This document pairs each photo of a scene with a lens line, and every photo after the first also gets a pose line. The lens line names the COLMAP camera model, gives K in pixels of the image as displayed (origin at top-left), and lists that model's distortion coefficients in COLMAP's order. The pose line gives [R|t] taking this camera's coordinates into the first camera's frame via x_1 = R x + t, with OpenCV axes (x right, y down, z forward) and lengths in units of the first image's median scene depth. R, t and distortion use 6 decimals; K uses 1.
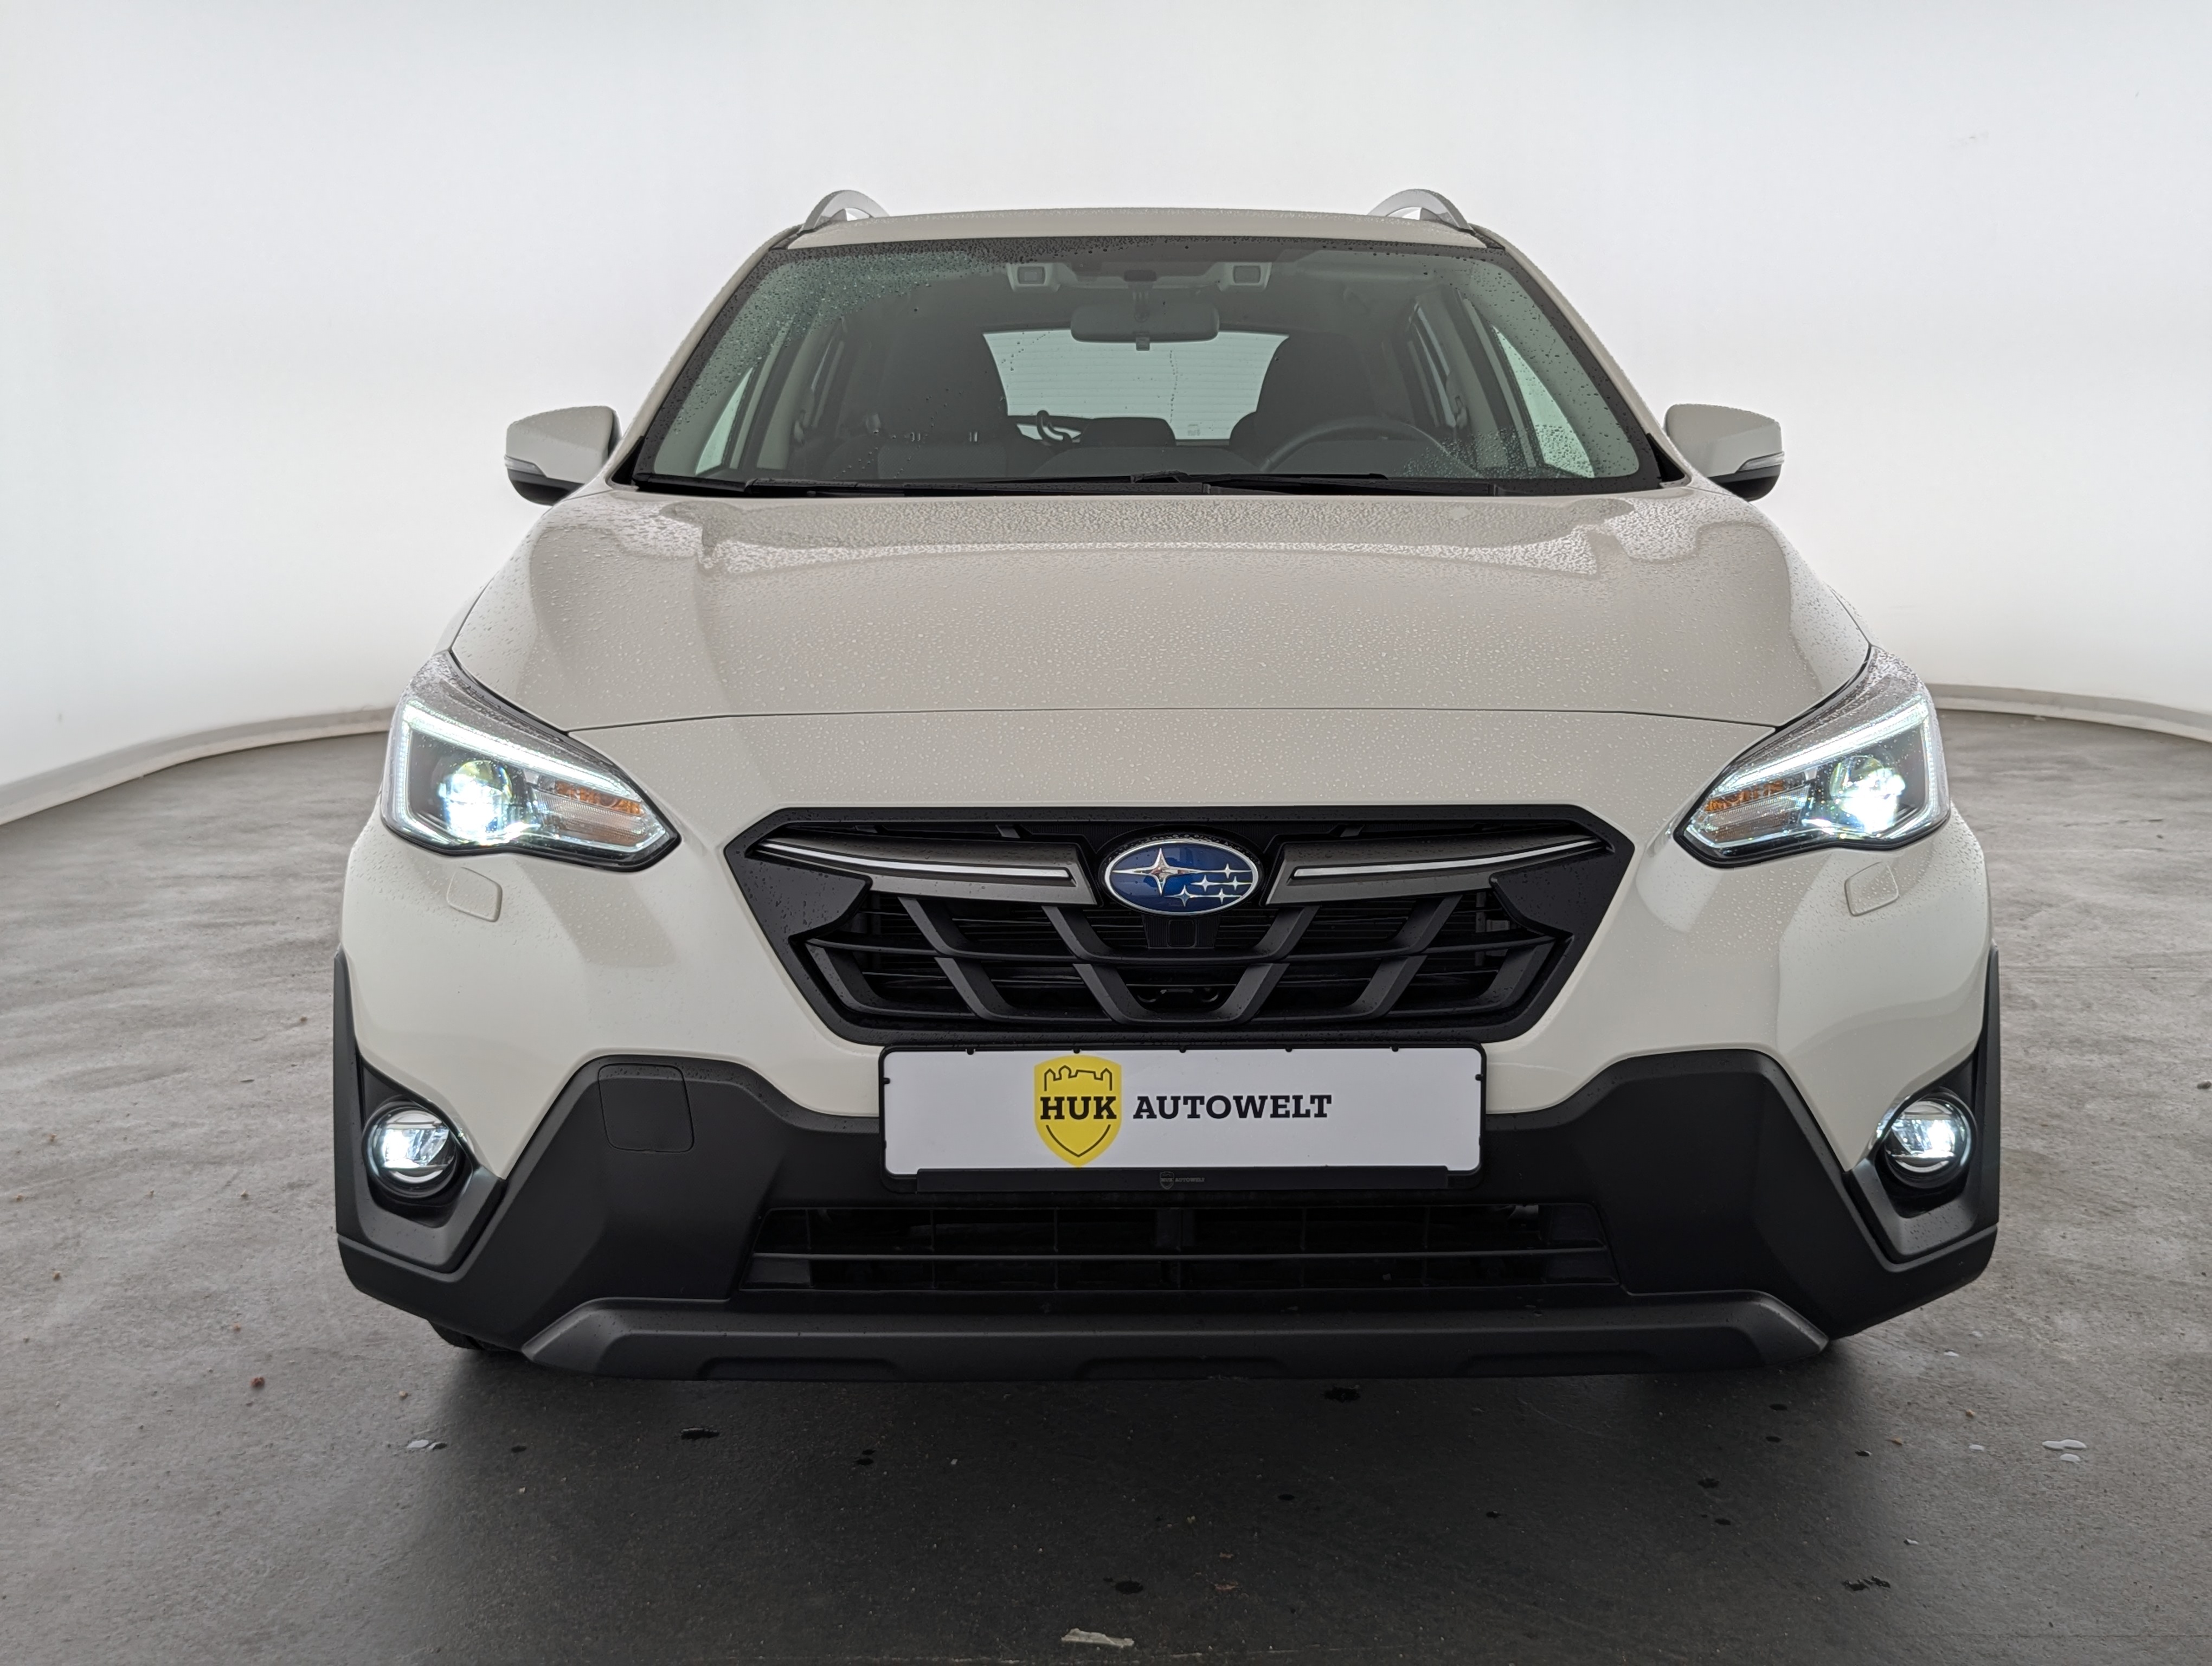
lens RADIAL K [[2142.7, 0, 1148.2], [0, 2142.7, 794.1], [0, 0, 1]] dist [0.023900, -0.007950]
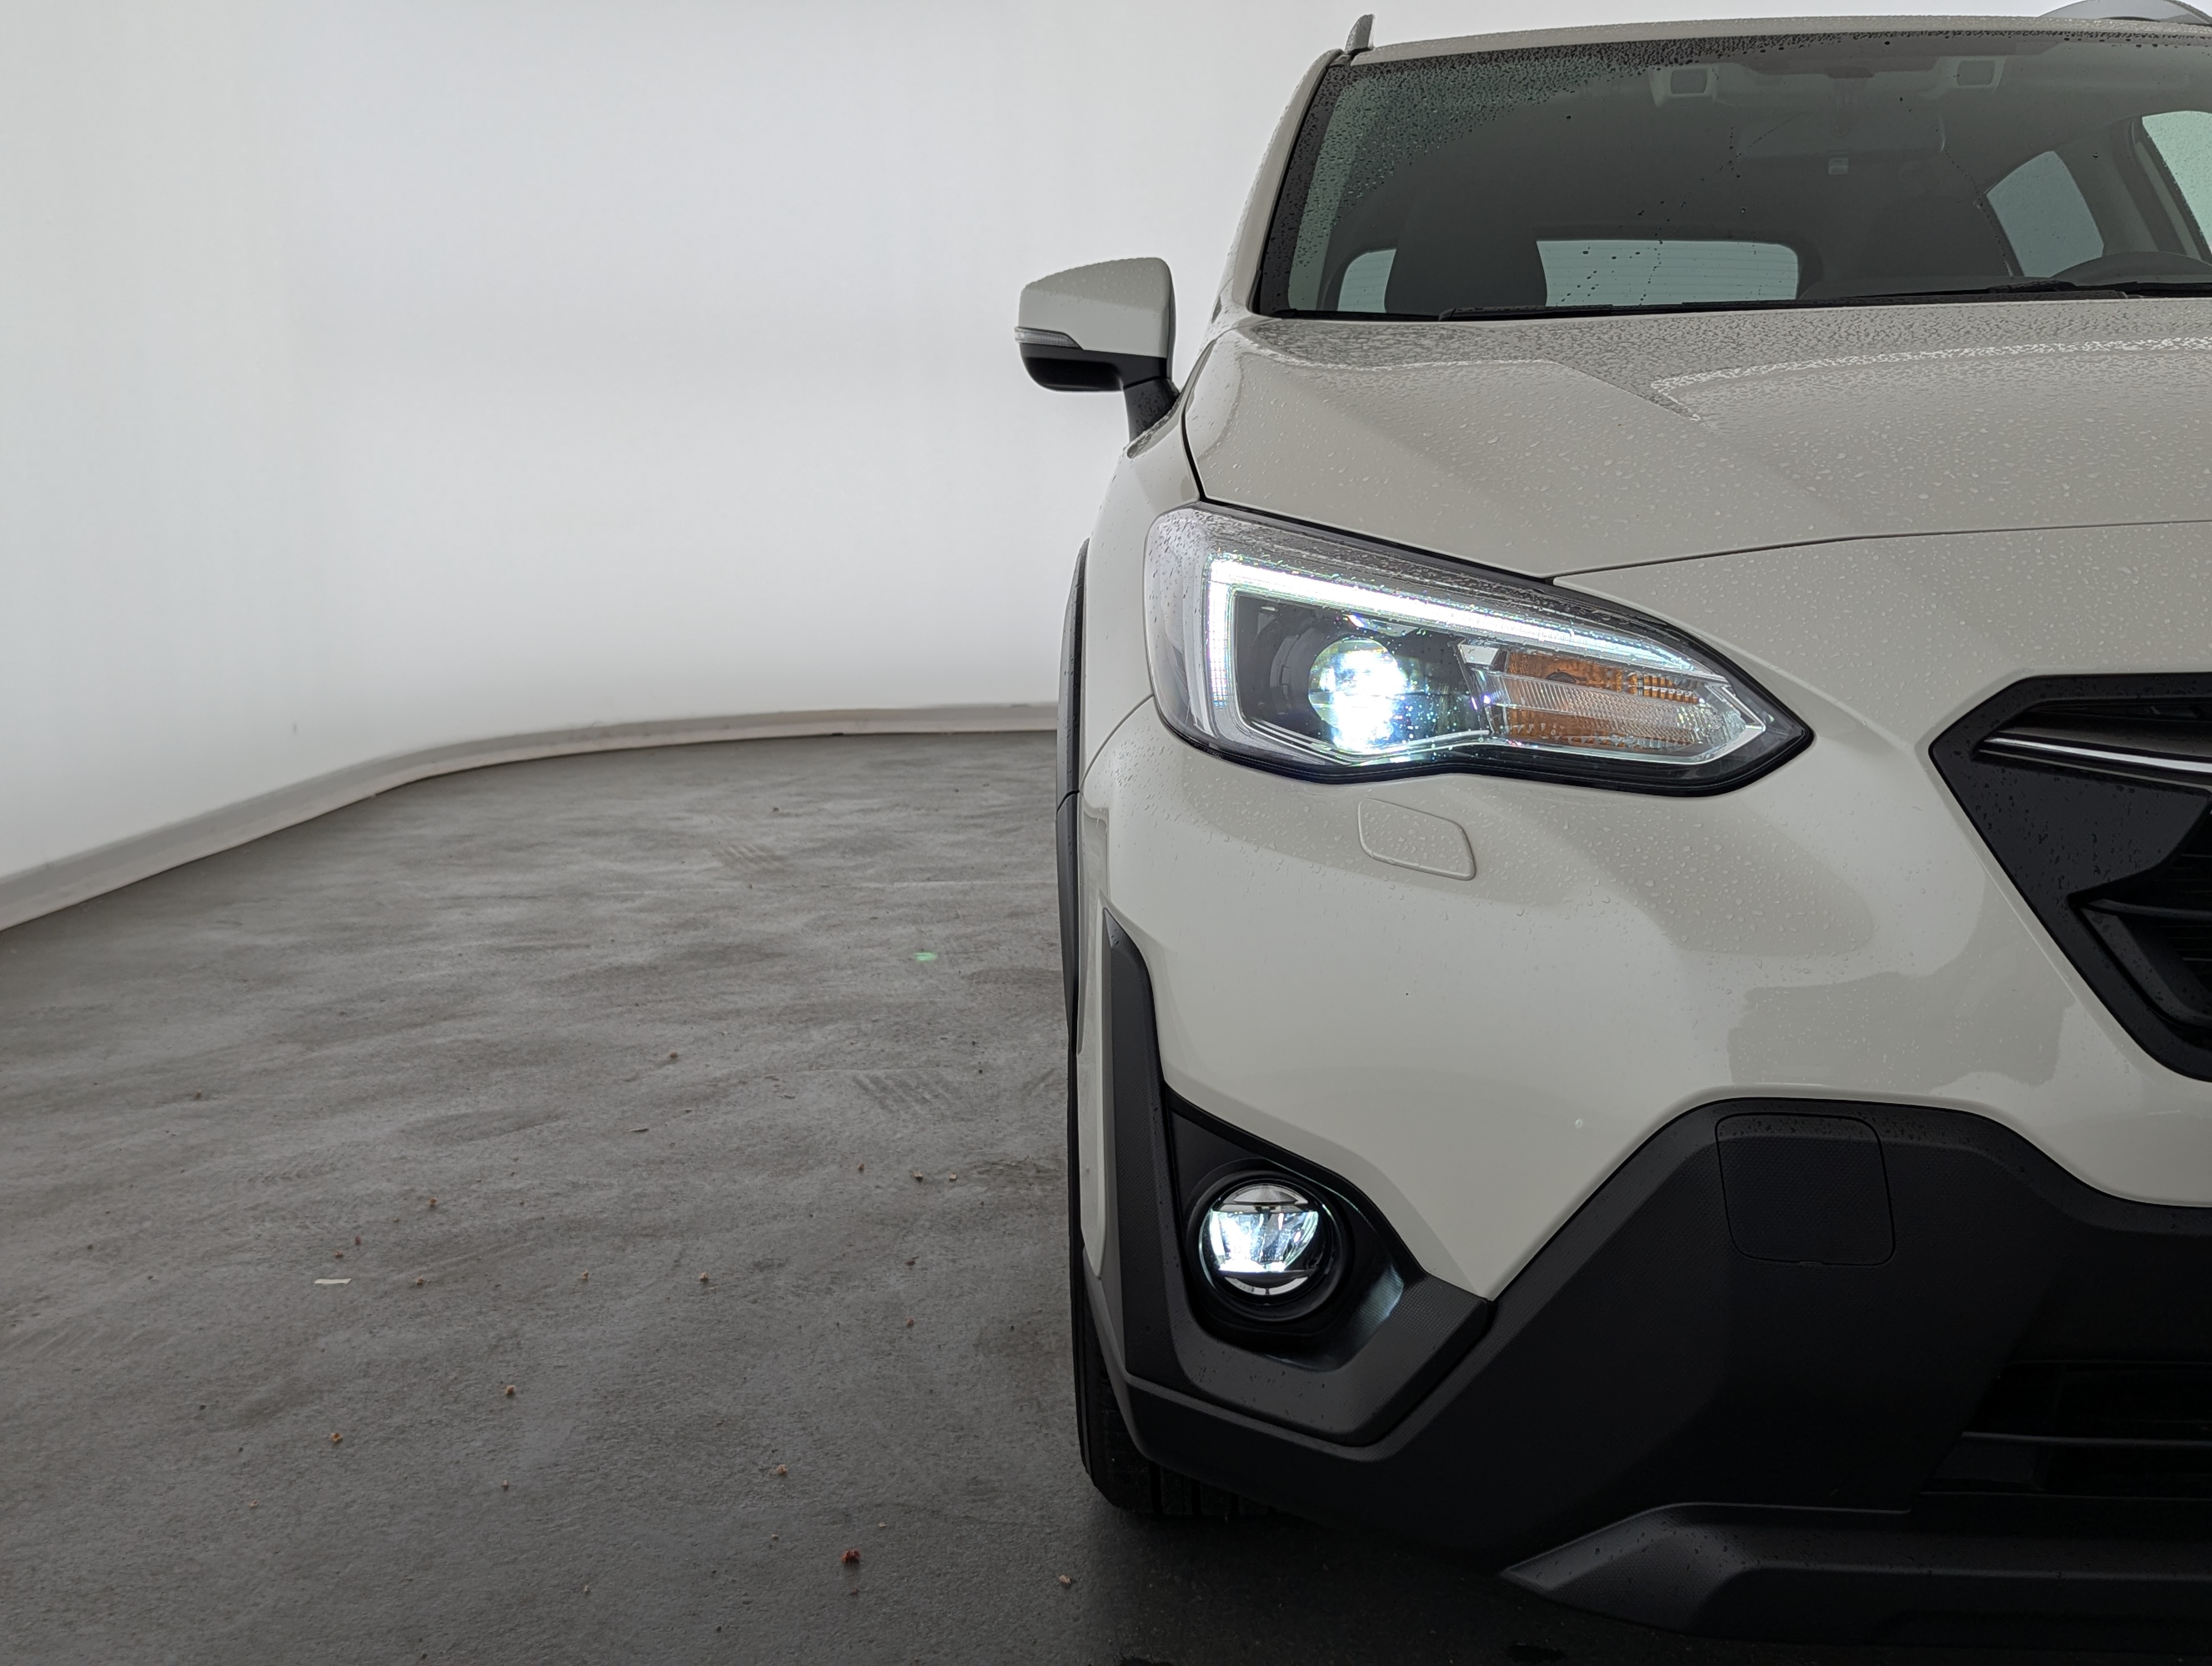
lens RADIAL K [[2158.2, 0, 1162.4], [0, 2158.2, 826.3], [0, 0, 1]] dist [0.102214, -0.229961]
pose [[0.998813, -0.006418, -0.048281, -0.184244], [0.006202, 0.999970, -0.004622, 0.023624], [0.048309, 0.004317, 0.998823, 0.191109]]
